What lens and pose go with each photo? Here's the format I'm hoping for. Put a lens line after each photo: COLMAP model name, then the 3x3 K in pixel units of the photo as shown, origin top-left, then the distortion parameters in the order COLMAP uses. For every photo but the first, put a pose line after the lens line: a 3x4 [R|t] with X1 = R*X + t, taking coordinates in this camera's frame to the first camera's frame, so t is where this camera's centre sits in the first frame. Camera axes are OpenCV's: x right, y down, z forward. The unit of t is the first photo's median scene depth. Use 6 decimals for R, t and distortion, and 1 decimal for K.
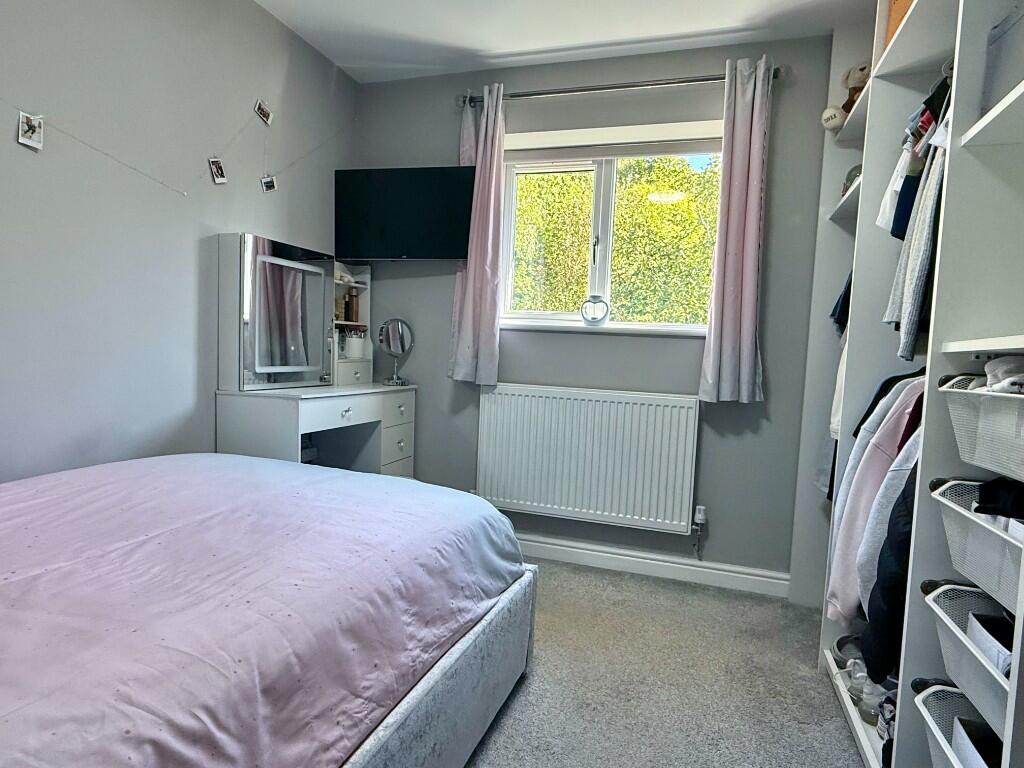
lens RADIAL K [[591.8, 0, 512.0], [0, 591.8, 384.0], [0, 0, 1]] dist [0.003817, -0.001599]
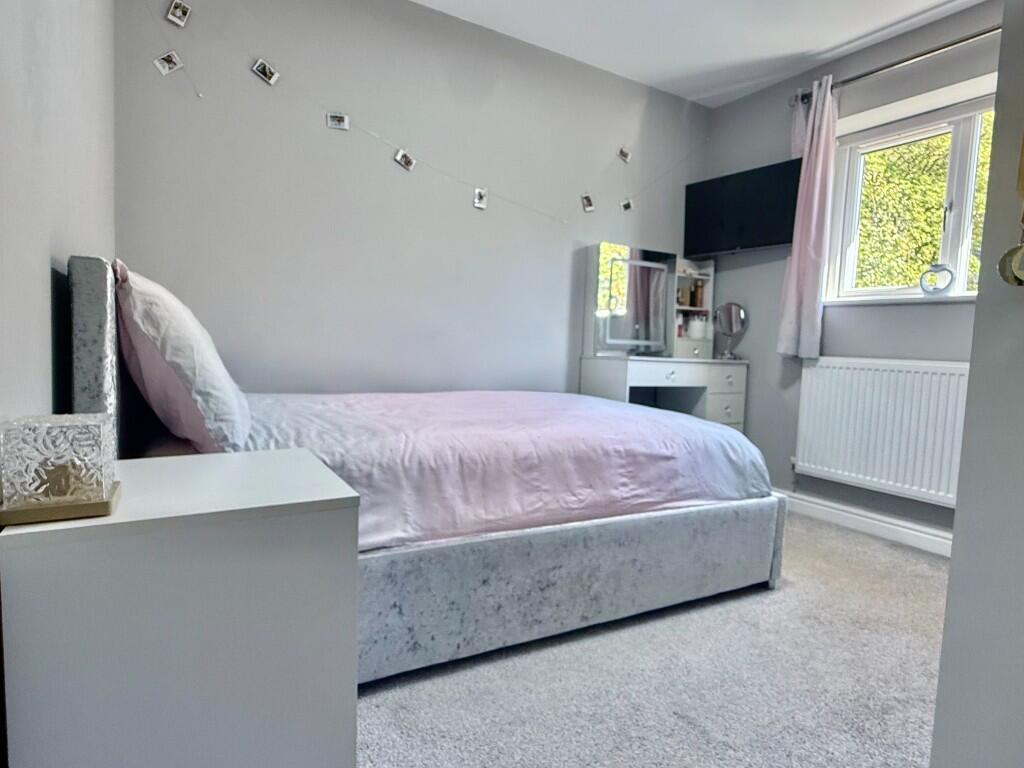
lens RADIAL K [[574.4, 0, 512.0], [0, 574.4, 384.0], [0, 0, 1]] dist [-0.005299, -0.001650]
pose [[0.753933, 0.032489, -0.656147, 0.233672], [-0.045333, 0.998968, -0.002625, 0.074538], [0.655385, 0.031724, 0.754628, -0.129627]]
